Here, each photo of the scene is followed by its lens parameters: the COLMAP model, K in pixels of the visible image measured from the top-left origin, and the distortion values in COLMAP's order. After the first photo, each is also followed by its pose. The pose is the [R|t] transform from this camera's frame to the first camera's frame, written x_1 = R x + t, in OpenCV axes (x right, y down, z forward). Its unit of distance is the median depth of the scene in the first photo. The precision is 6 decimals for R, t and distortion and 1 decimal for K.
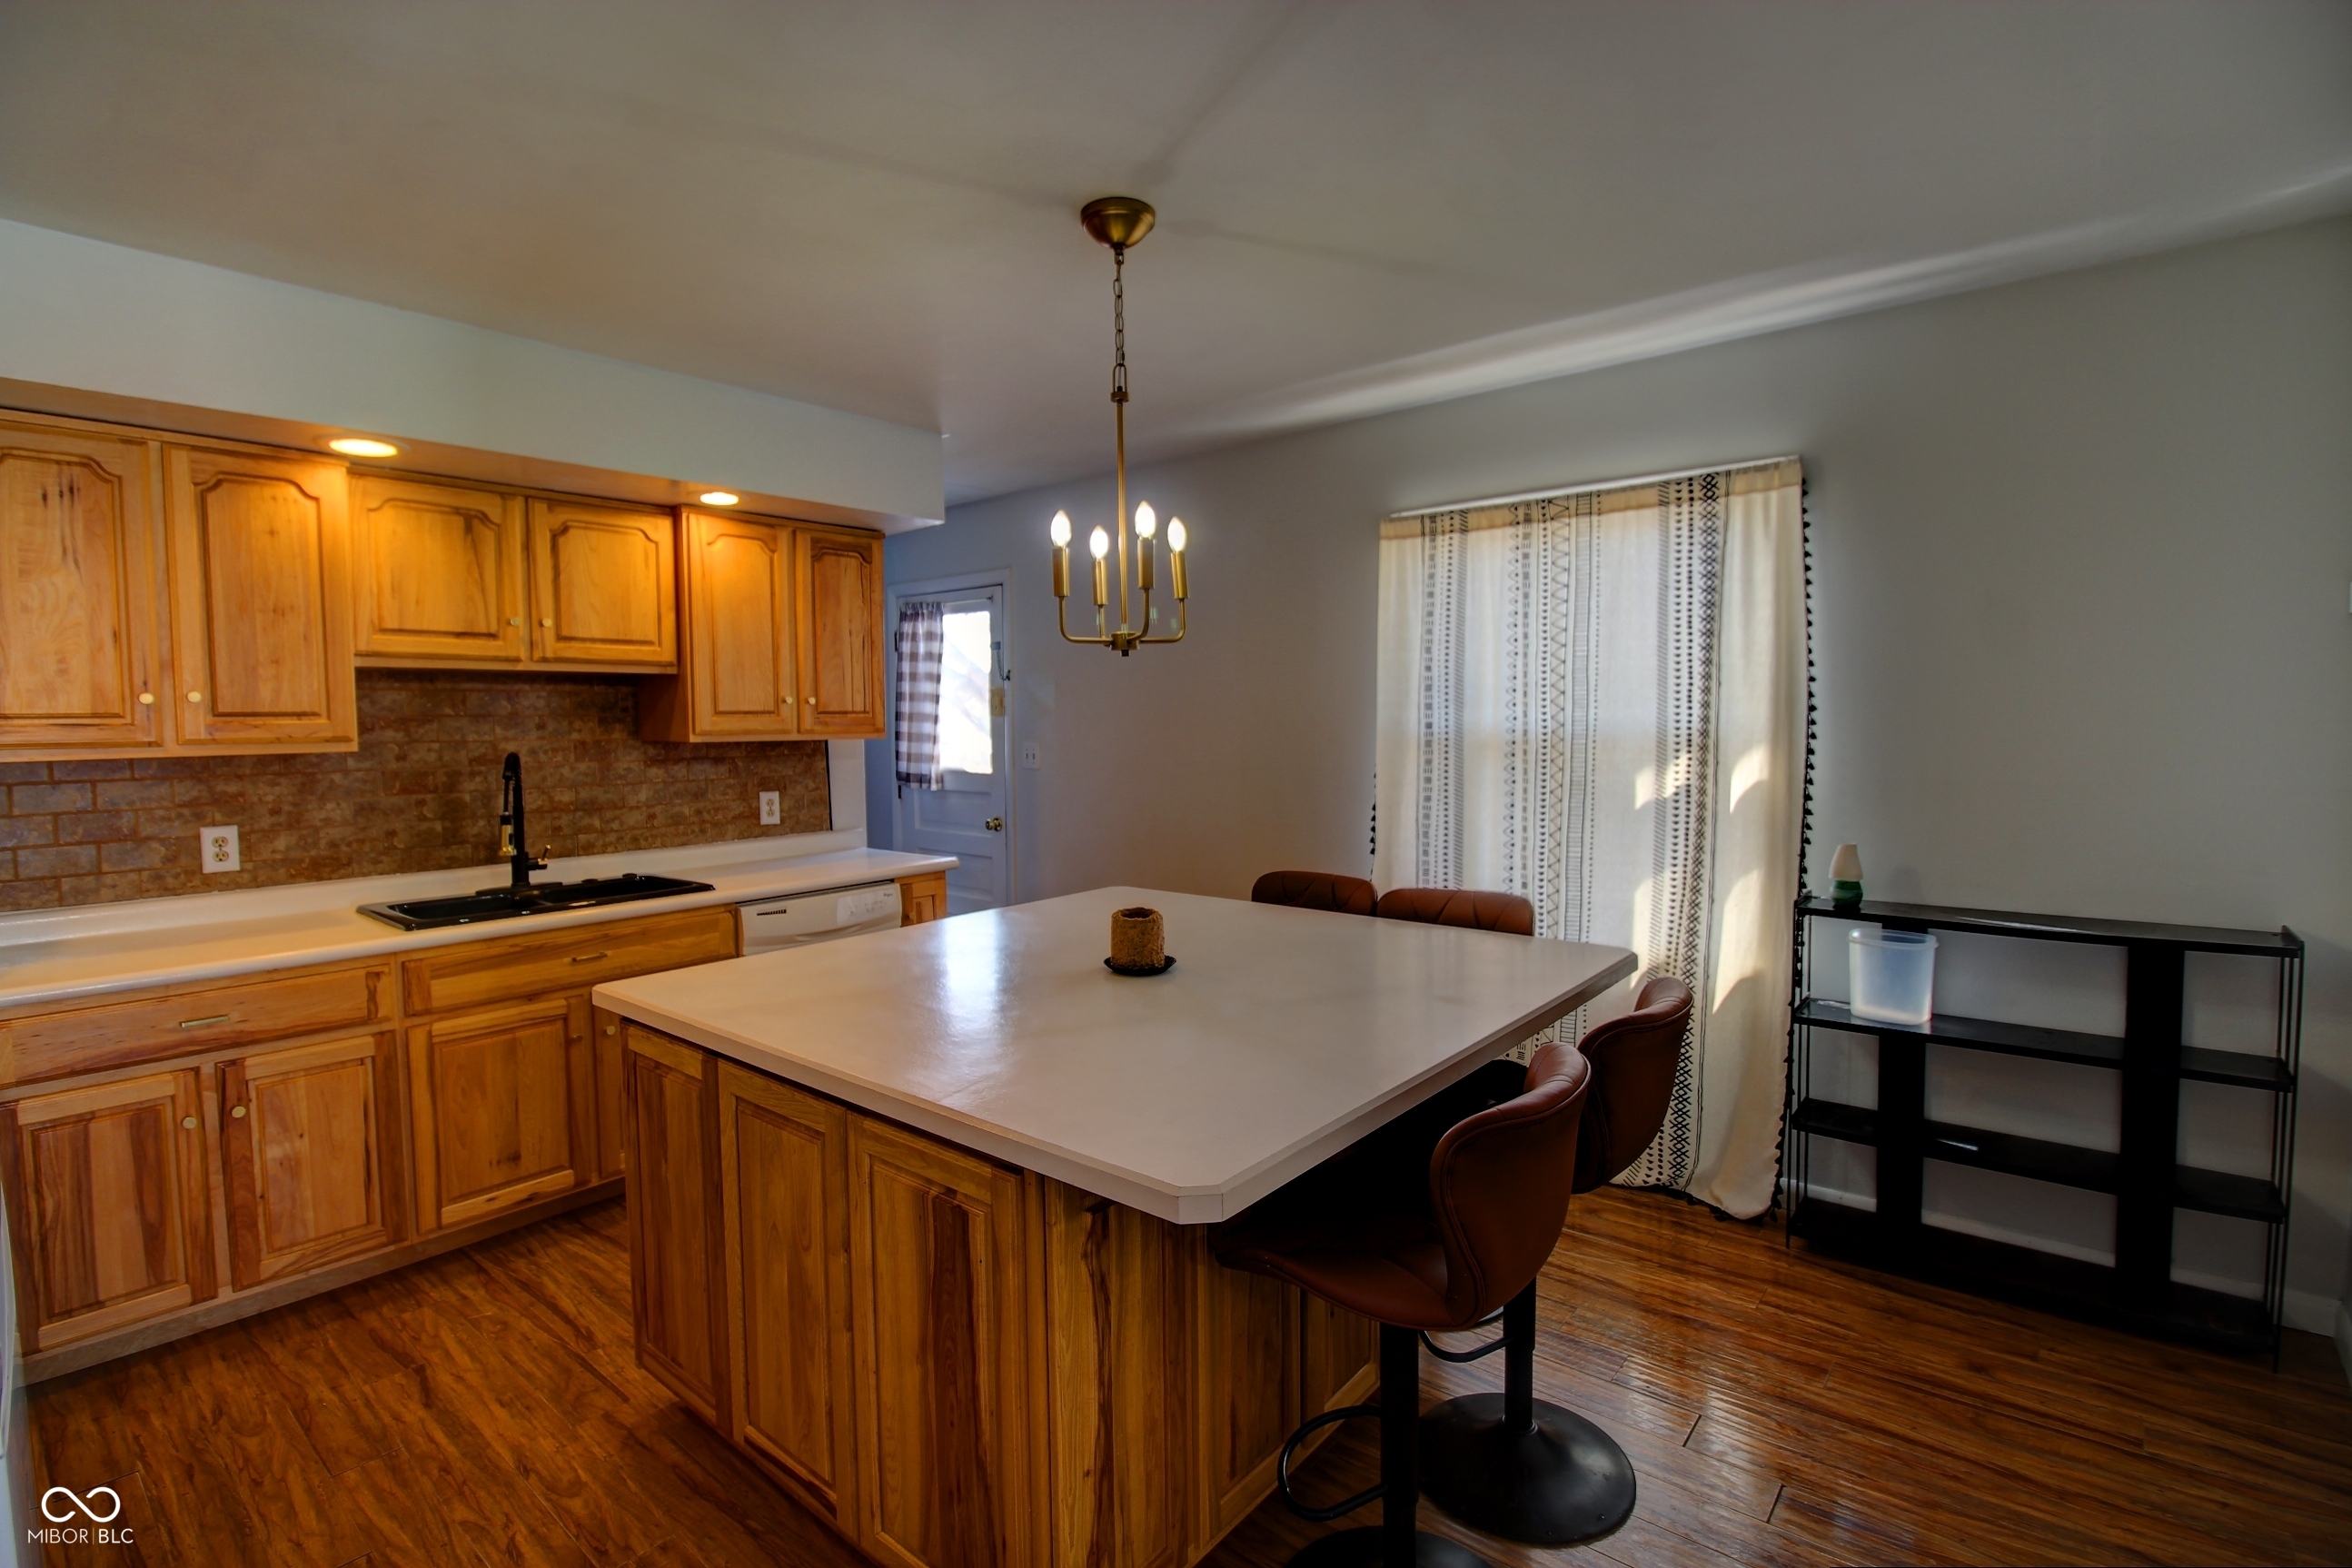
lens RADIAL K [[1099.0, 0, 1157.7], [0, 1099.0, 777.9], [0, 0, 1]] dist [-0.001177, -0.000382]
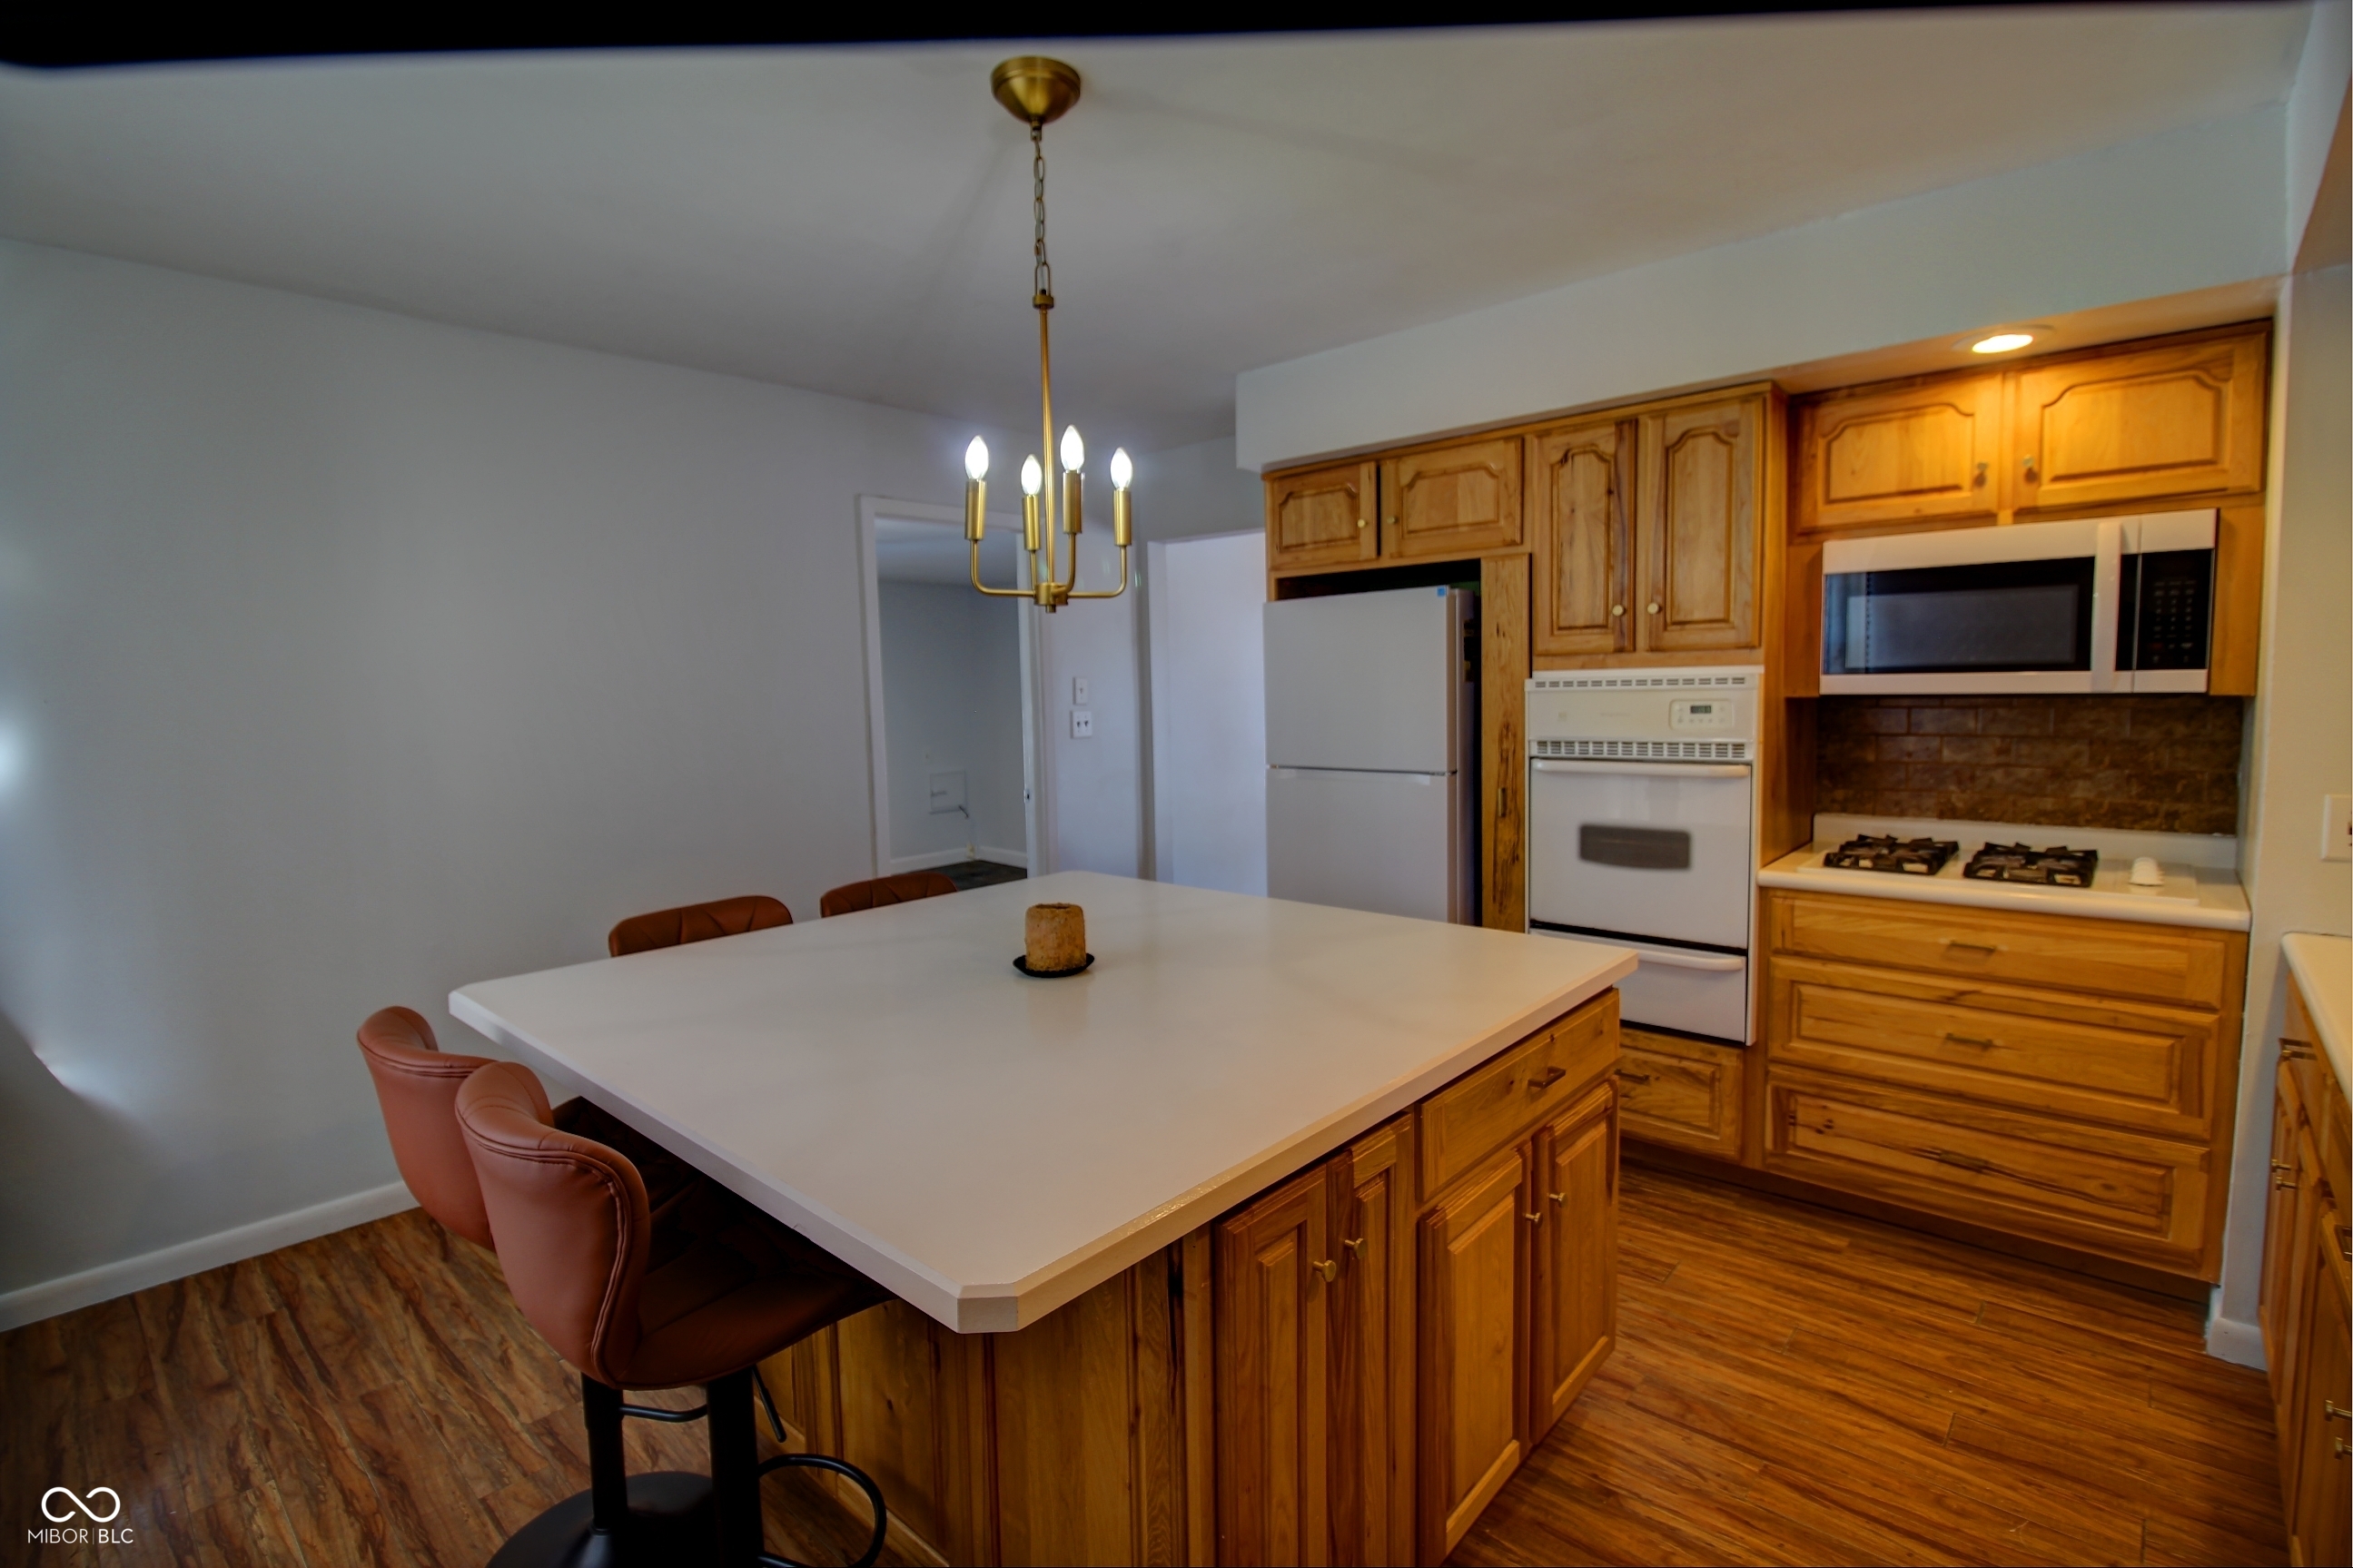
lens RADIAL K [[1099.3, 0, 1158.1], [0, 1099.3, 777.9], [0, 0, 1]] dist [-0.001177, -0.000382]
pose [[-0.998481, 0.032340, 0.044617, -0.150113], [0.038568, 0.988438, 0.146637, -0.111240], [-0.039359, 0.148135, -0.988184, 1.940658]]
